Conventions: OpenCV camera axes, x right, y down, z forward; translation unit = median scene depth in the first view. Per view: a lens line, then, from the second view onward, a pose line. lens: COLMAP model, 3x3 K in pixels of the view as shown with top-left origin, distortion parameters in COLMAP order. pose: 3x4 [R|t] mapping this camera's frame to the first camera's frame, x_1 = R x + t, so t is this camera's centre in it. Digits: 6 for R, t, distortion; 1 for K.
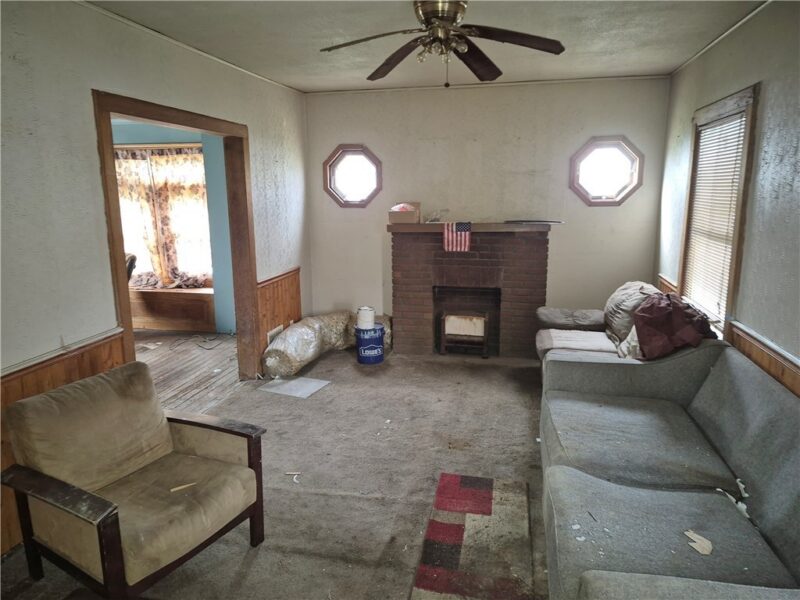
lens RADIAL K [[548.1, 0, 400.0], [0, 548.1, 300.0], [0, 0, 1]] dist [0.046974, -0.000063]
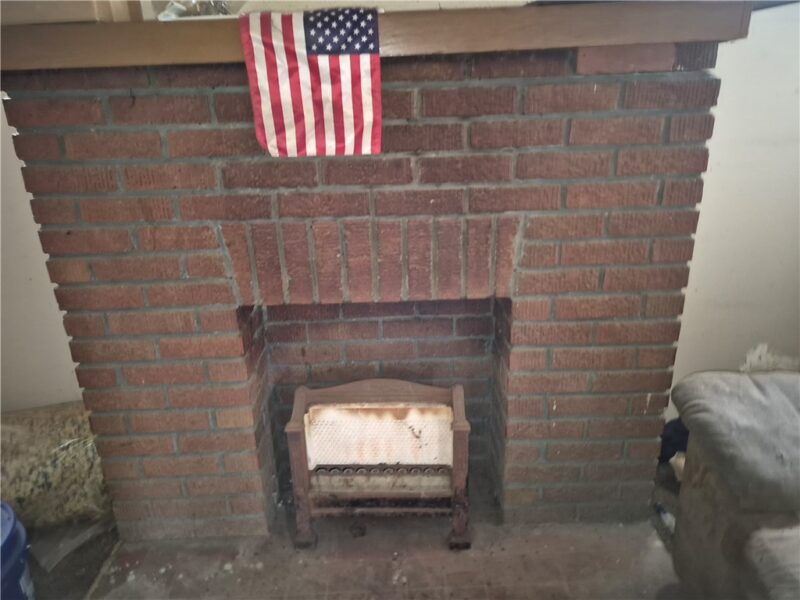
lens RADIAL K [[548.1, 0, 400.0], [0, 548.1, 300.0], [0, 0, 1]] dist [0.046974, -0.000063]
pose [[0.974429, -0.101448, 0.200489, 0.083659], [0.066696, 0.982650, 0.173061, -0.068161], [-0.214567, -0.155264, 0.964289, 0.772007]]
